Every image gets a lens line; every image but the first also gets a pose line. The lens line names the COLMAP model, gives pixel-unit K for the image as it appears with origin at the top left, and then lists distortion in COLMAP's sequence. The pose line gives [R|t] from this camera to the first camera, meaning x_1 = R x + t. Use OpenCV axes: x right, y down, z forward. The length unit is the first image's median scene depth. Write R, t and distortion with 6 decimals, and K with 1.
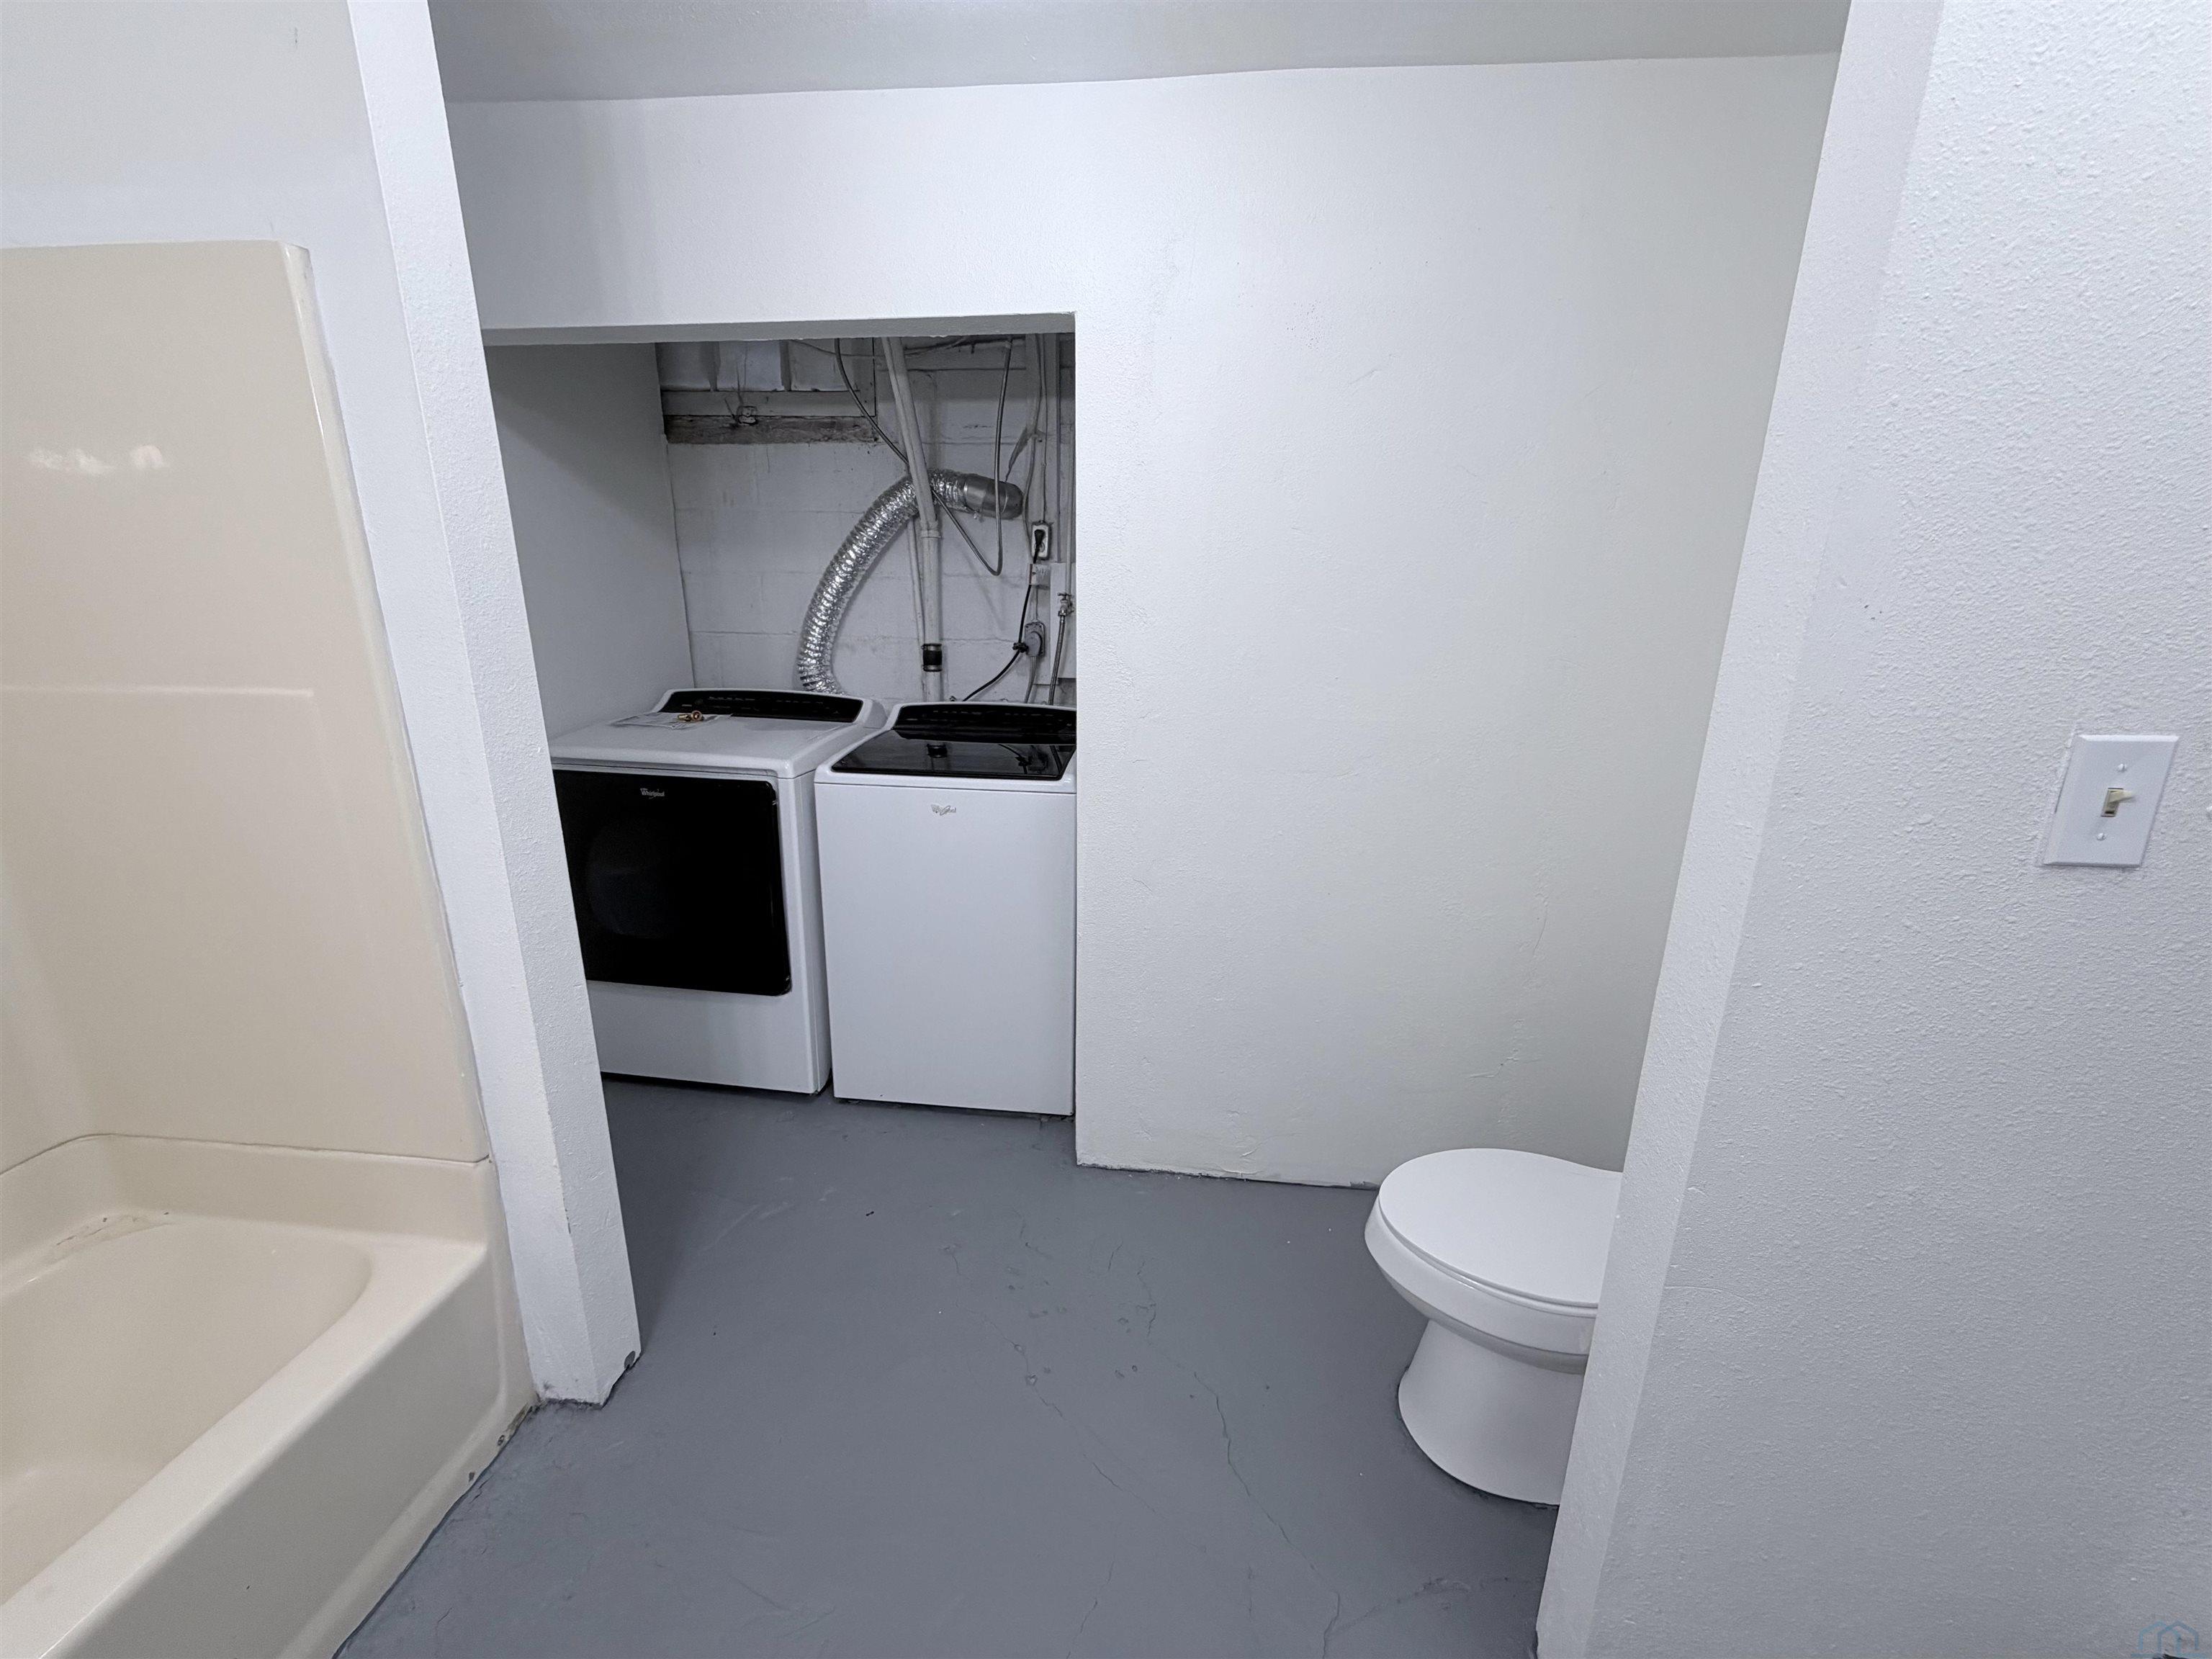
lens RADIAL K [[879.2, 0, 1104.8], [0, 879.2, 827.4], [0, 0, 1]] dist [-0.000250, 0.000192]
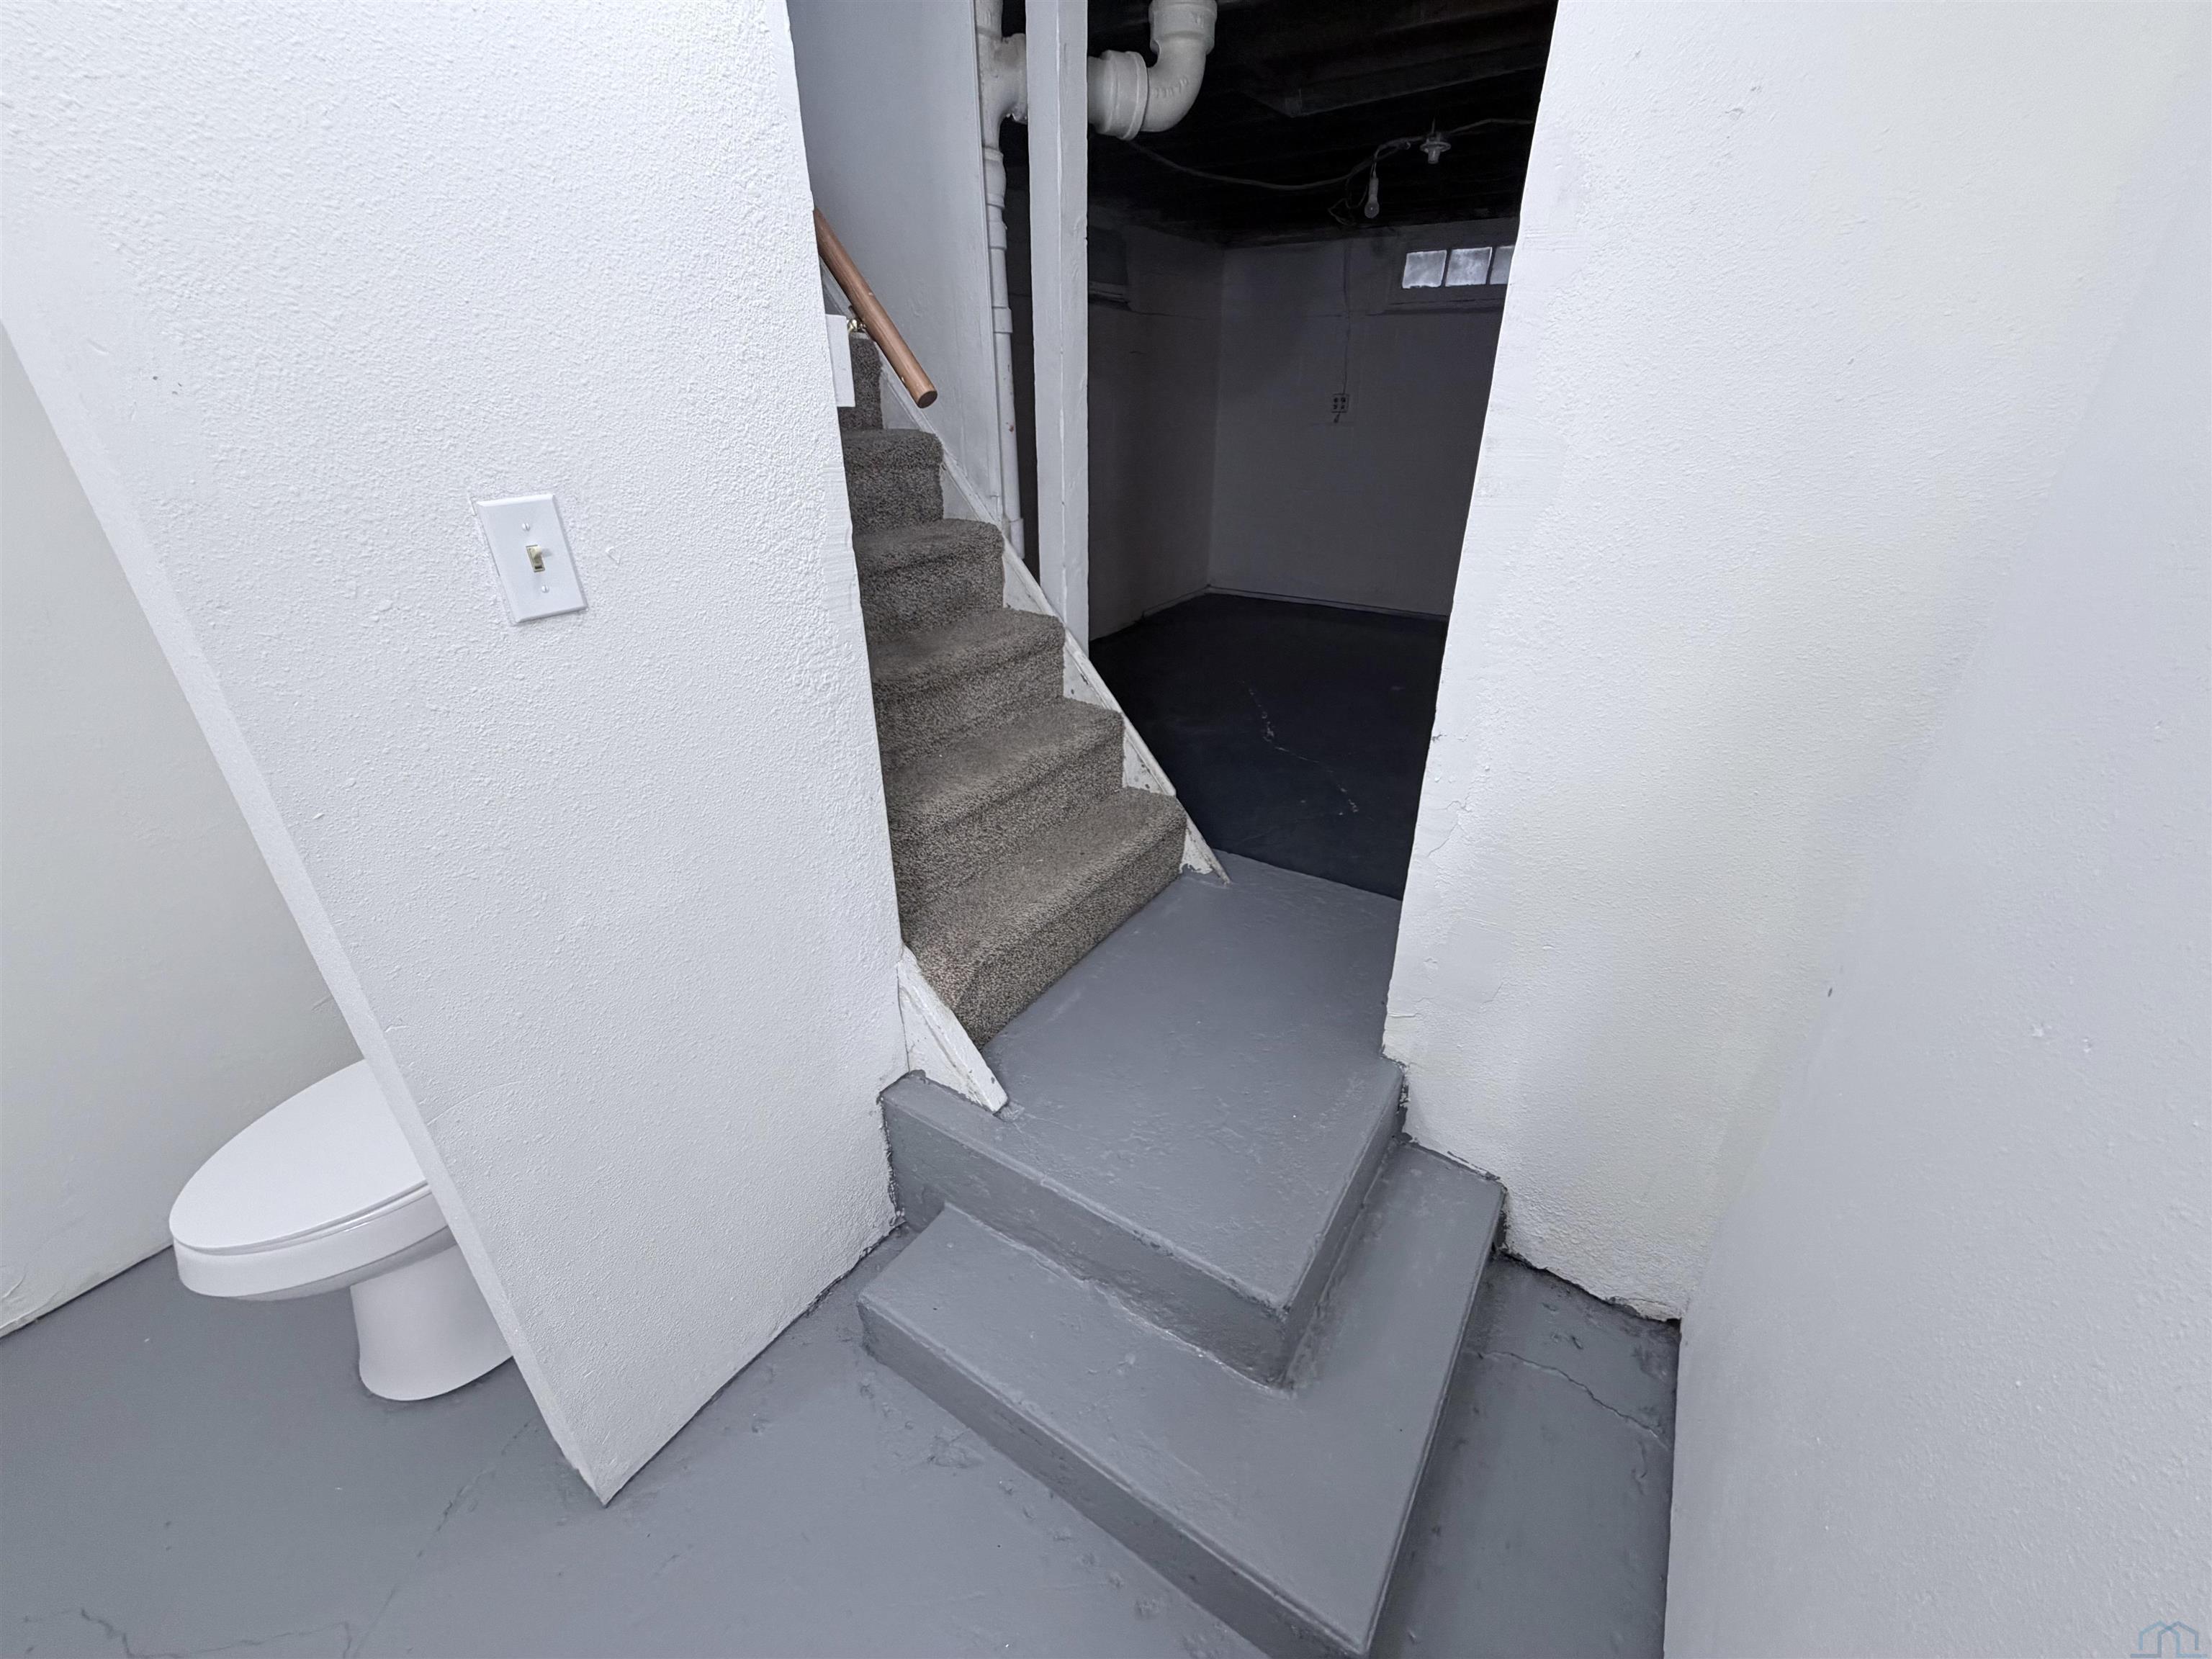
lens RADIAL K [[879.2, 0, 1104.8], [0, 879.2, 827.4], [0, 0, 1]] dist [-0.000250, 0.000192]
pose [[0.431730, -0.412296, 0.802260, 0.123585], [0.251672, 0.909159, 0.331799, 0.032083], [-0.866182, 0.058659, 0.496275, -0.070232]]
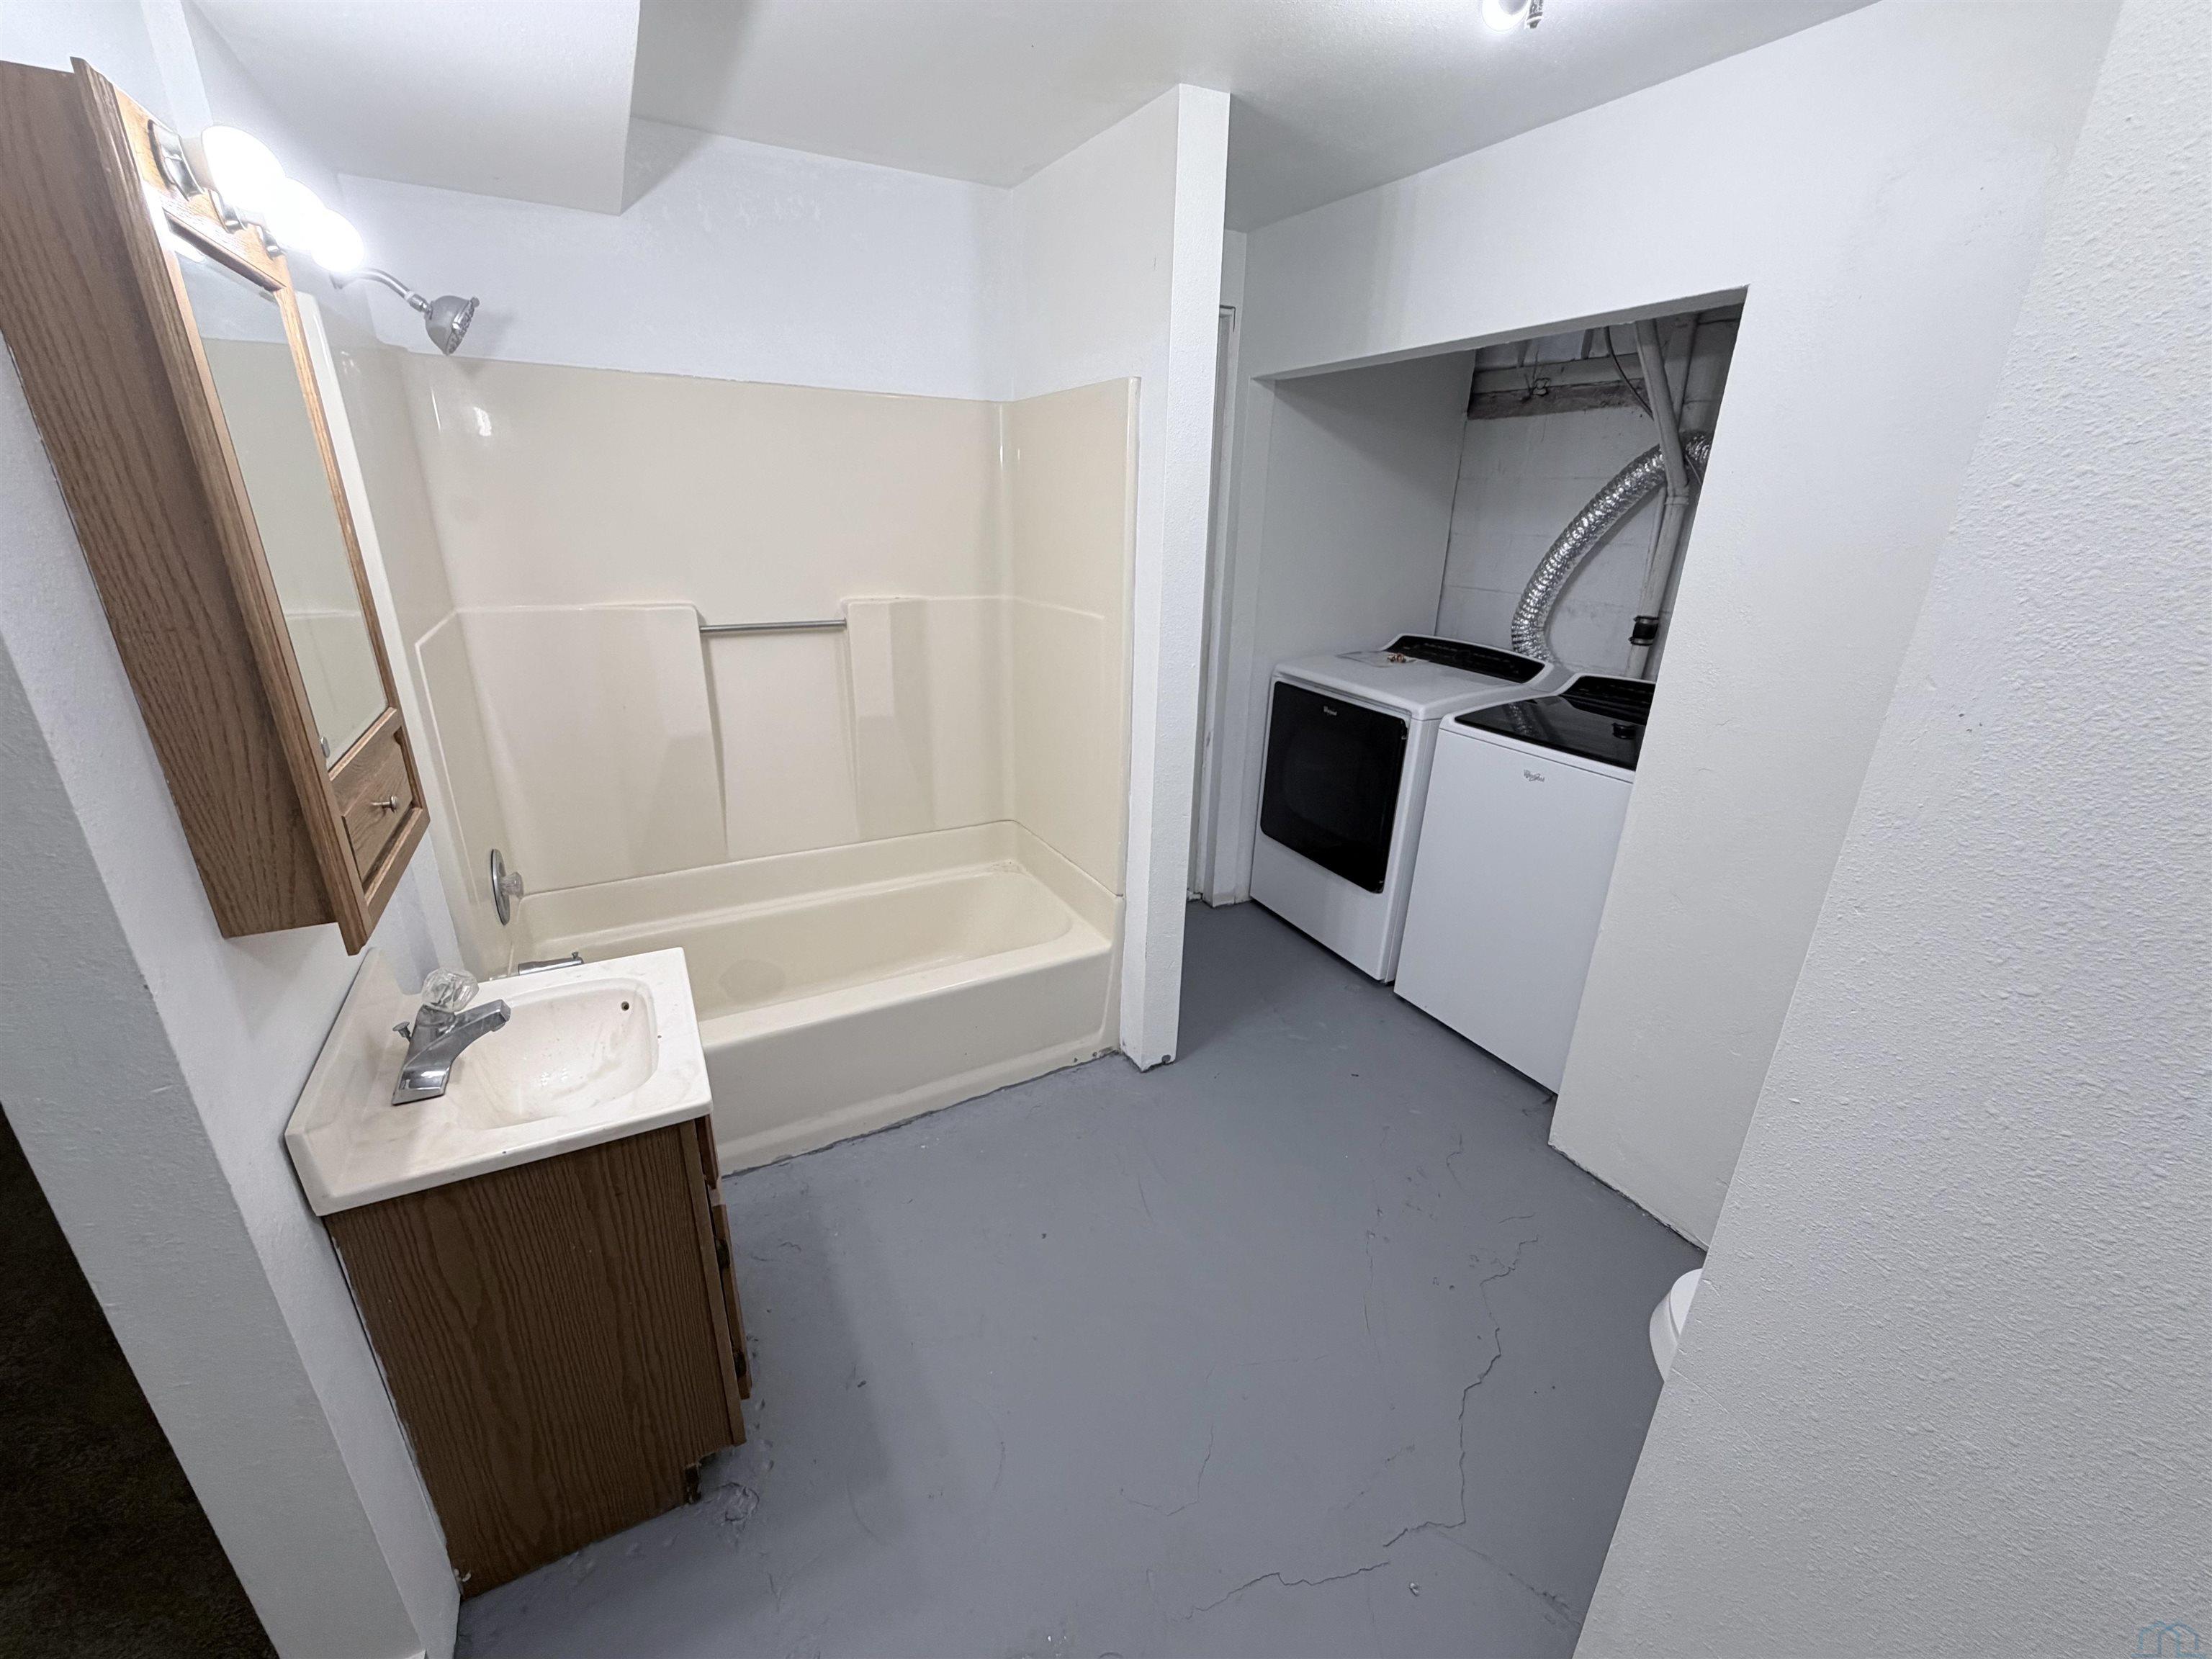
lens RADIAL K [[879.2, 0, 1104.8], [0, 879.2, 827.4], [0, 0, 1]] dist [-0.000250, 0.000192]
pose [[0.576785, 0.283806, -0.766012, 0.340037], [-0.228767, 0.956306, 0.182054, -0.035061], [0.784210, 0.070232, 0.616508, -0.057885]]
